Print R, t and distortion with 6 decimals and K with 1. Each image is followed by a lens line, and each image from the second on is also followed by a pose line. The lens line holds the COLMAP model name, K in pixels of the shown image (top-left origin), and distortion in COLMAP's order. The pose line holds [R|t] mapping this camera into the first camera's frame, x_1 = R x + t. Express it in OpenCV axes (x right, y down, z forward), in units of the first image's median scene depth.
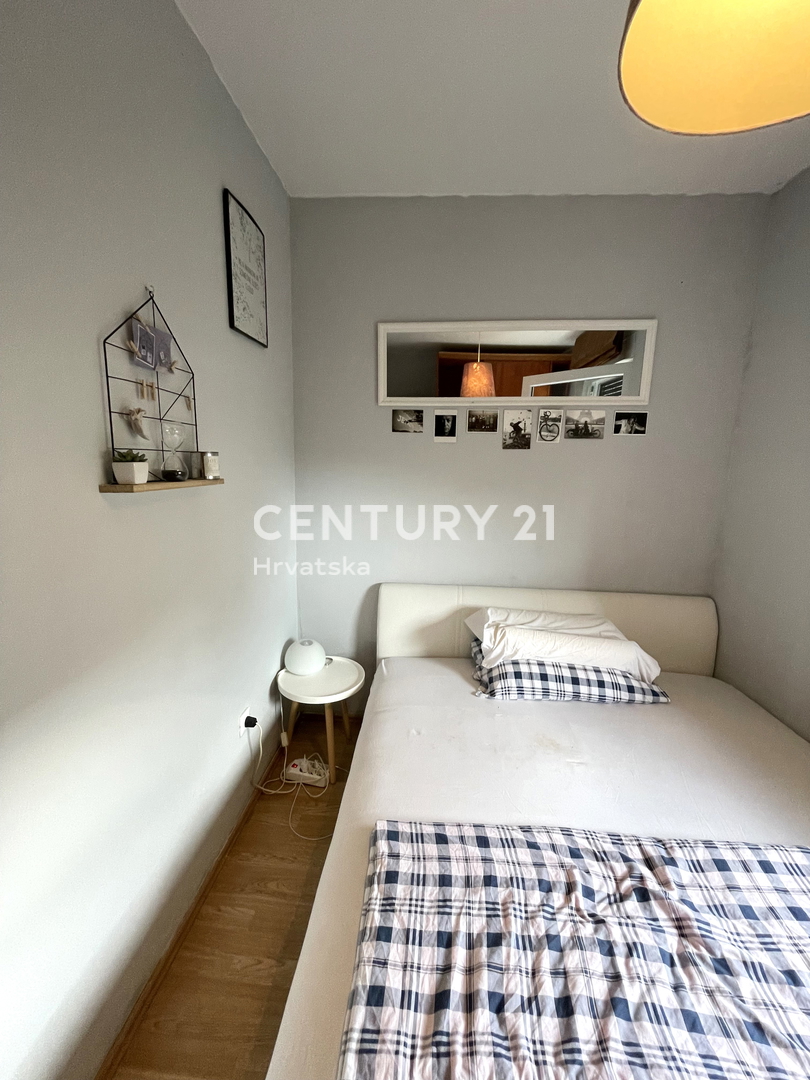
lens RADIAL K [[432.9, 0, 406.4], [0, 432.9, 540.1], [0, 0, 1]] dist [-0.004217, -0.000085]
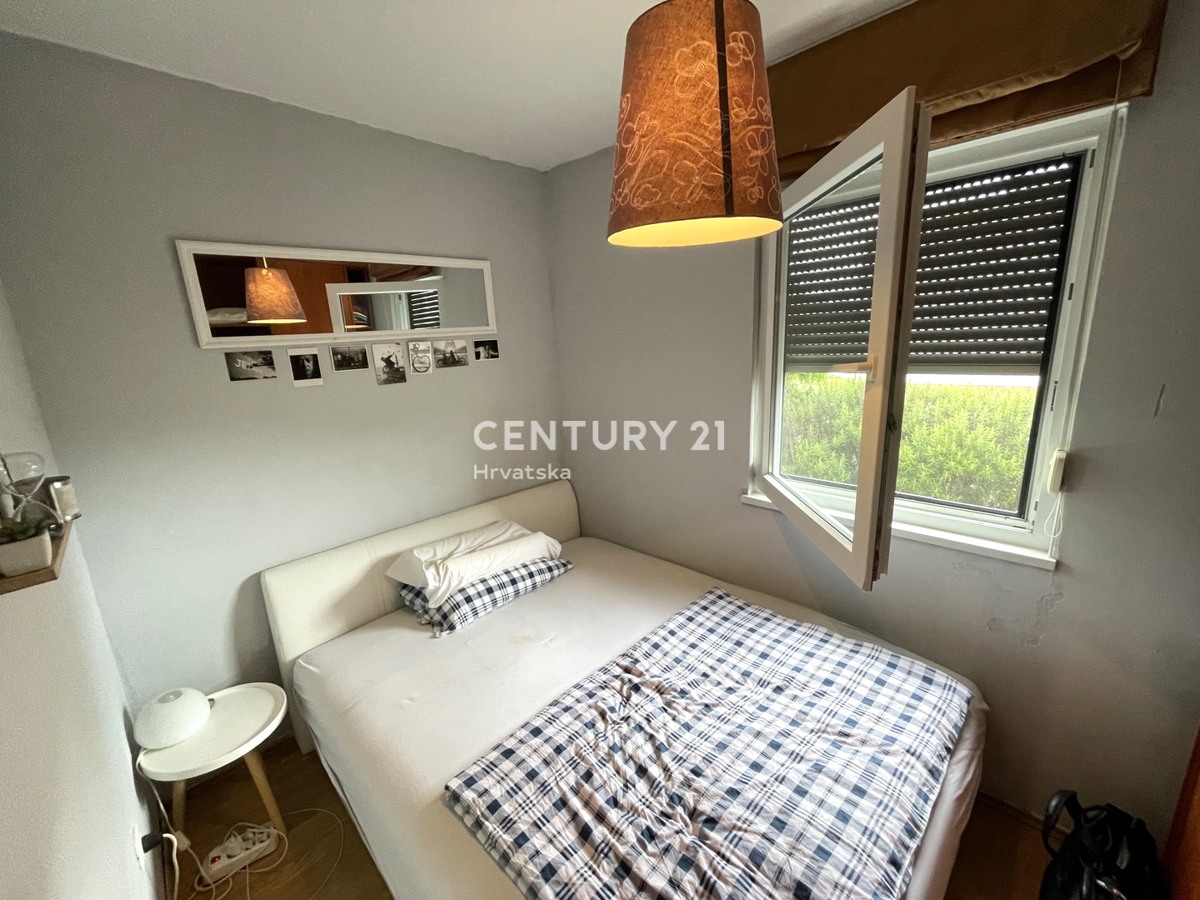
lens RADIAL K [[481.0, 0, 599.4], [0, 481.0, 449.6], [0, 0, 1]] dist [-0.004217, -0.000085]
pose [[0.650659, -0.221977, 0.726202, -0.431282], [0.203535, 0.972309, 0.114843, -0.162398], [-0.731585, 0.073084, 0.677822, -0.087917]]
